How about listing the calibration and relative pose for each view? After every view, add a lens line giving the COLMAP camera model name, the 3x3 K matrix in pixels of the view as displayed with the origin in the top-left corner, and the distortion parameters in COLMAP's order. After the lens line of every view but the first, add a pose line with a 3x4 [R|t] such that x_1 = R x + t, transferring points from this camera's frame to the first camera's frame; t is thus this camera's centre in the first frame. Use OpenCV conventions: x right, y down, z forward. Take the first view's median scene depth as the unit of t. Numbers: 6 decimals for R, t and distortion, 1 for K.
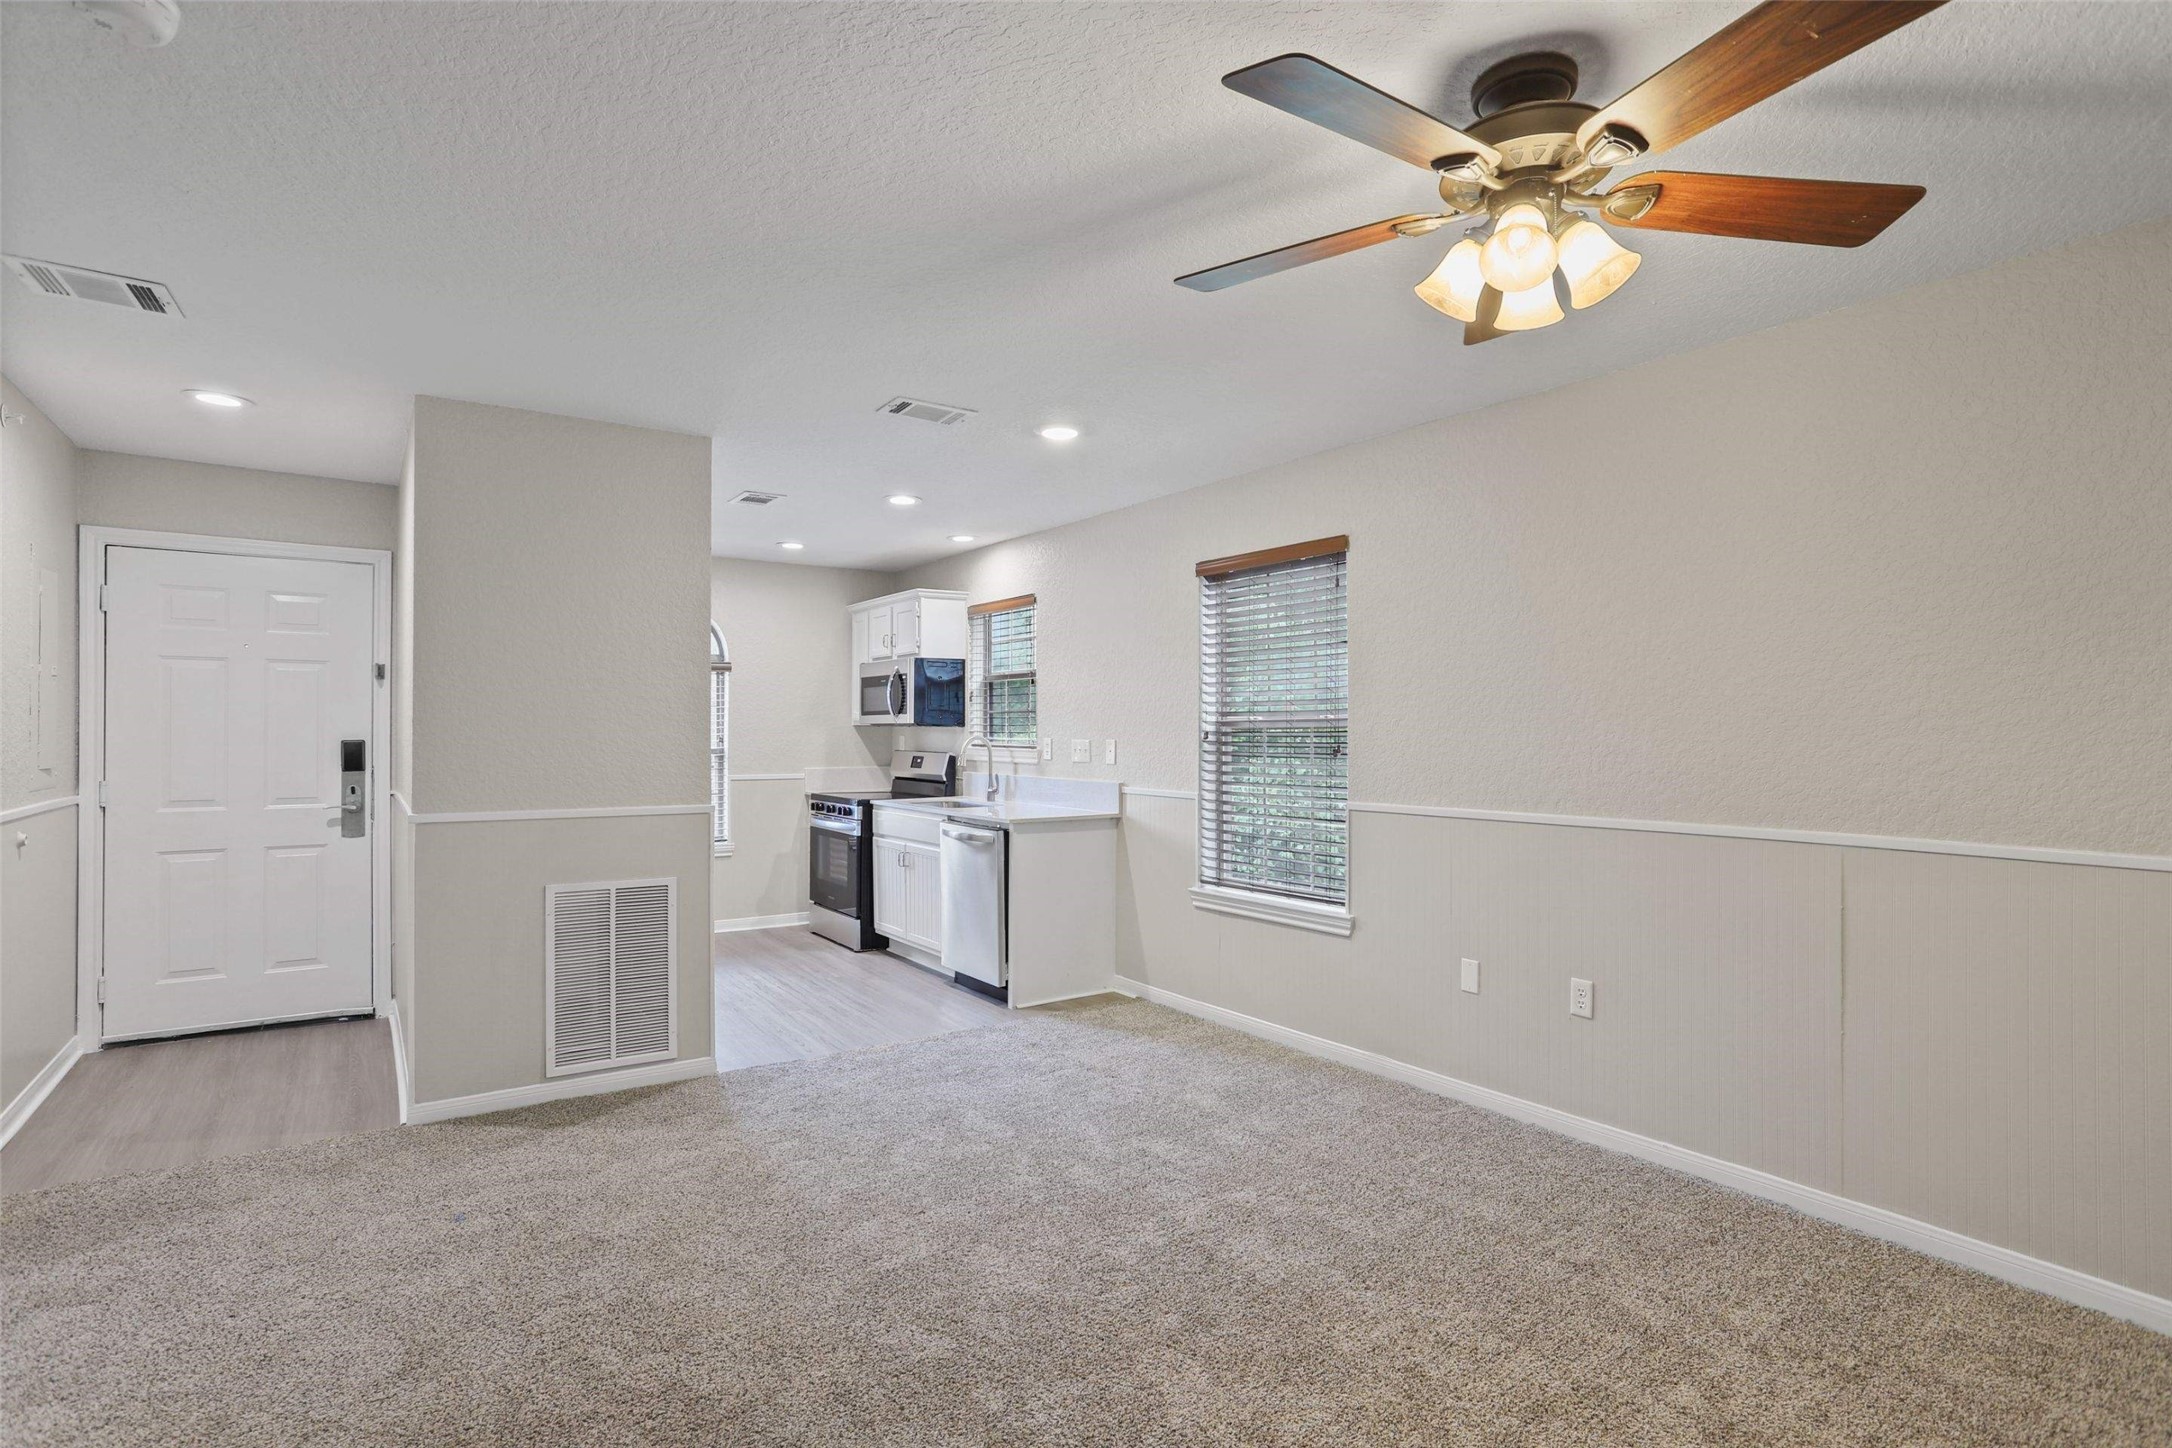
lens RADIAL K [[1065.9, 0, 1086.8], [0, 1065.9, 732.8], [0, 0, 1]] dist [-0.004899, -0.000016]
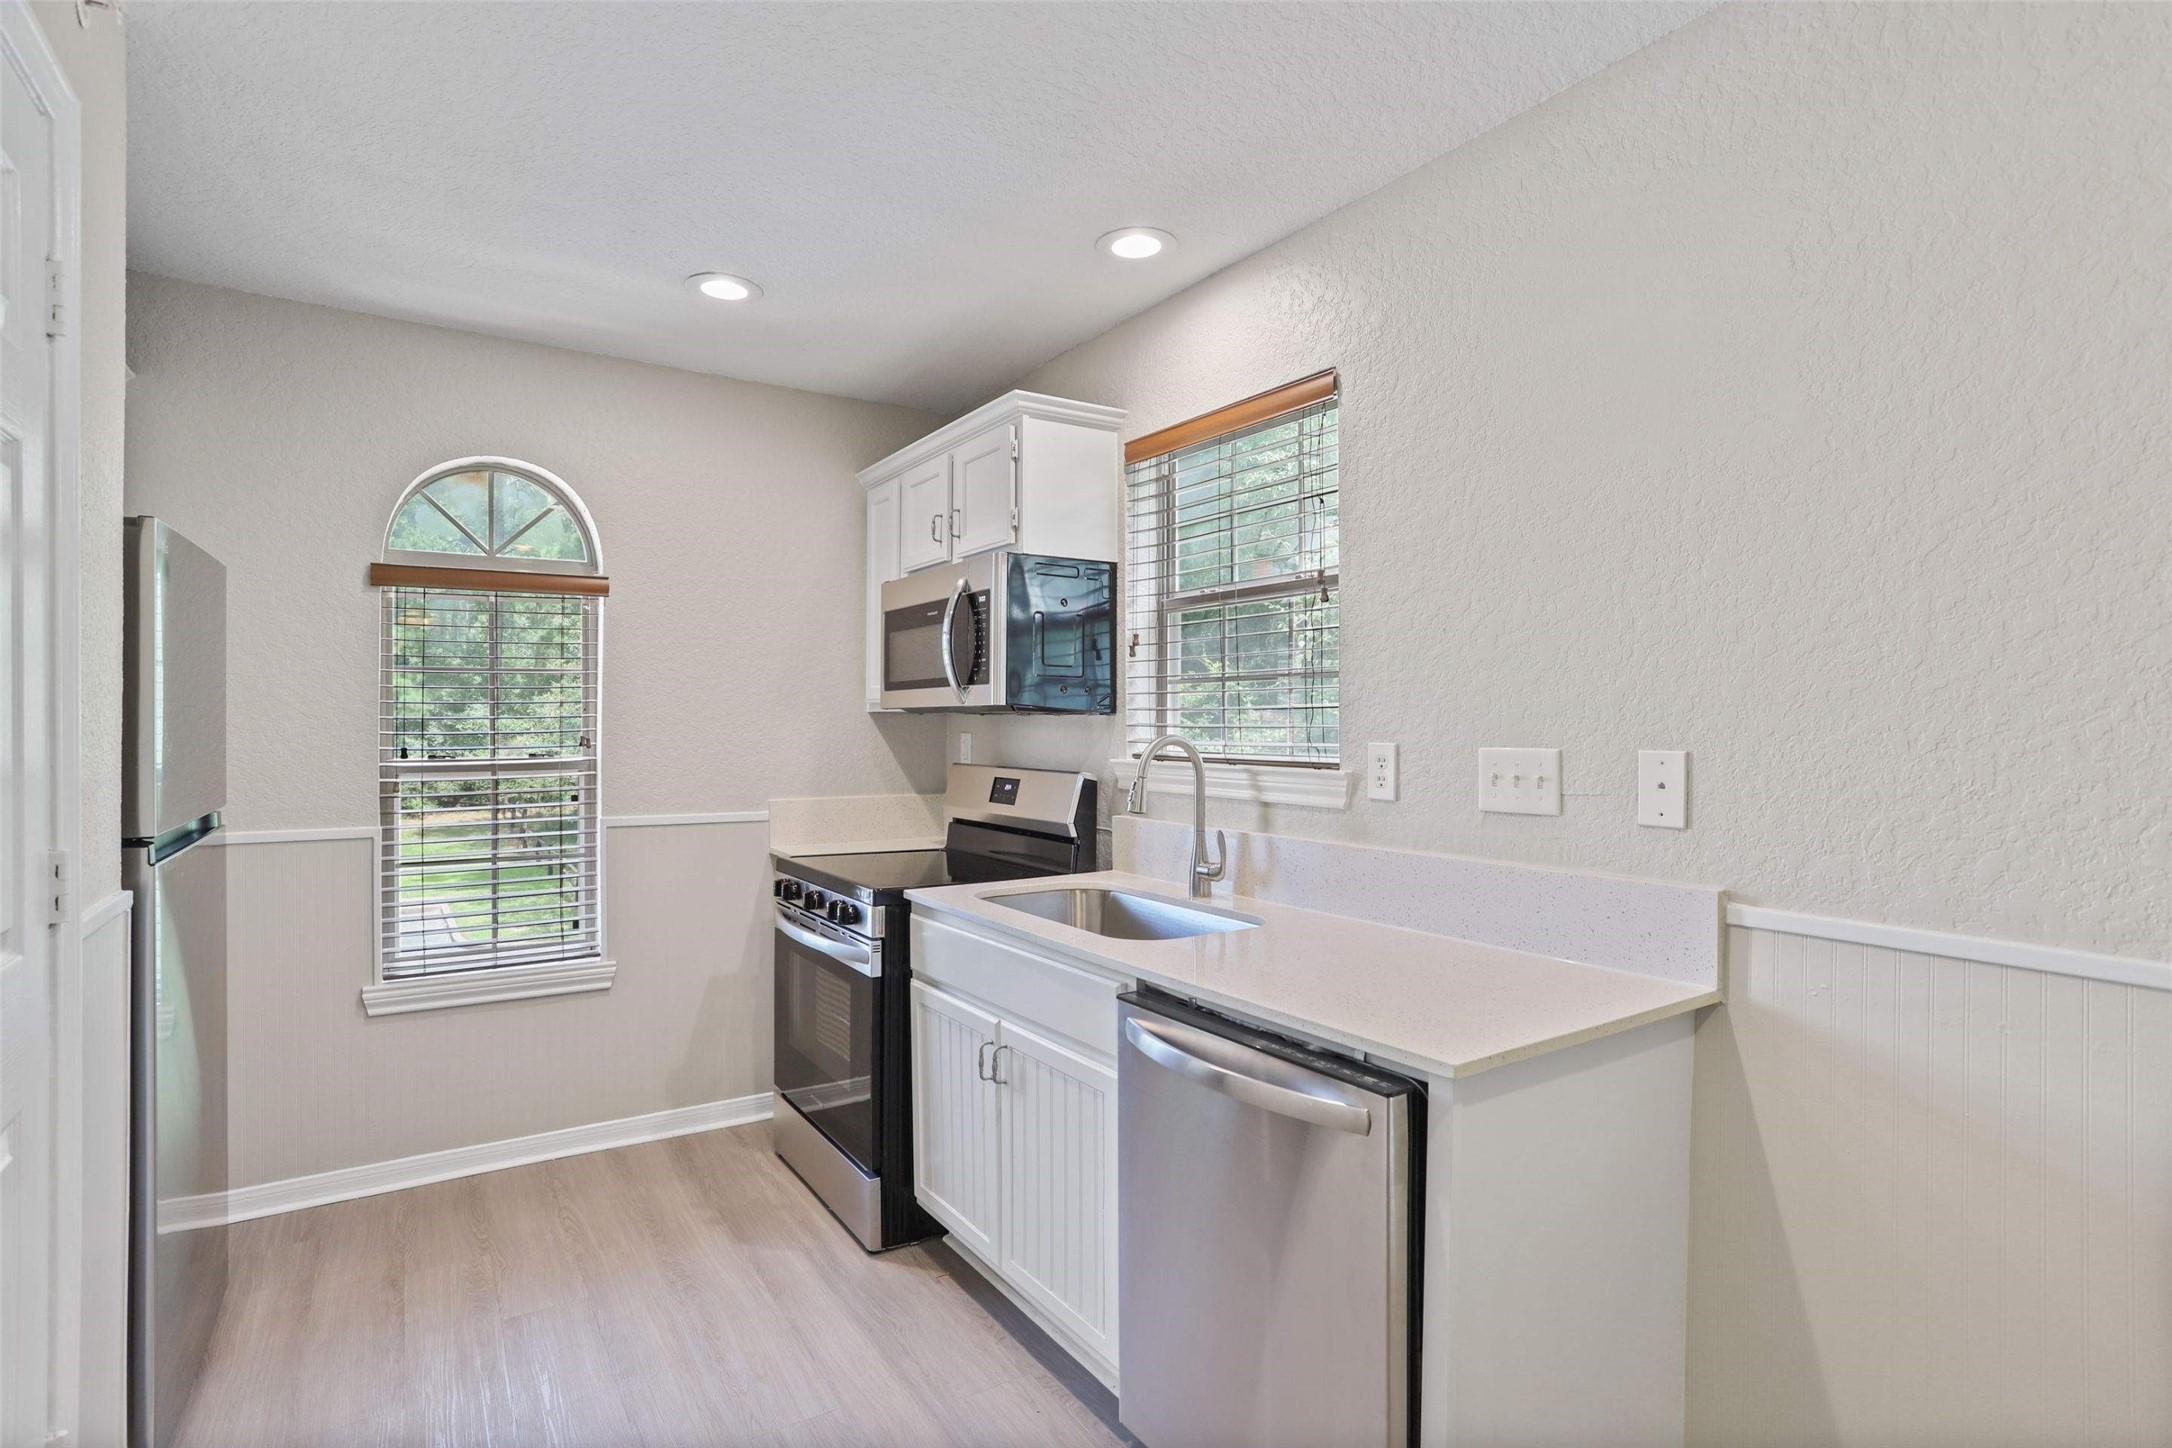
lens RADIAL K [[1065.9, 0, 1090.7], [0, 1065.9, 728.9], [0, 0, 1]] dist [-0.004899, -0.000016]
pose [[0.999707, 0.002958, -0.024011, -0.115463], [-0.002964, 0.999996, -0.000183, 0.000642], [0.024011, 0.000254, 0.999712, 0.560869]]
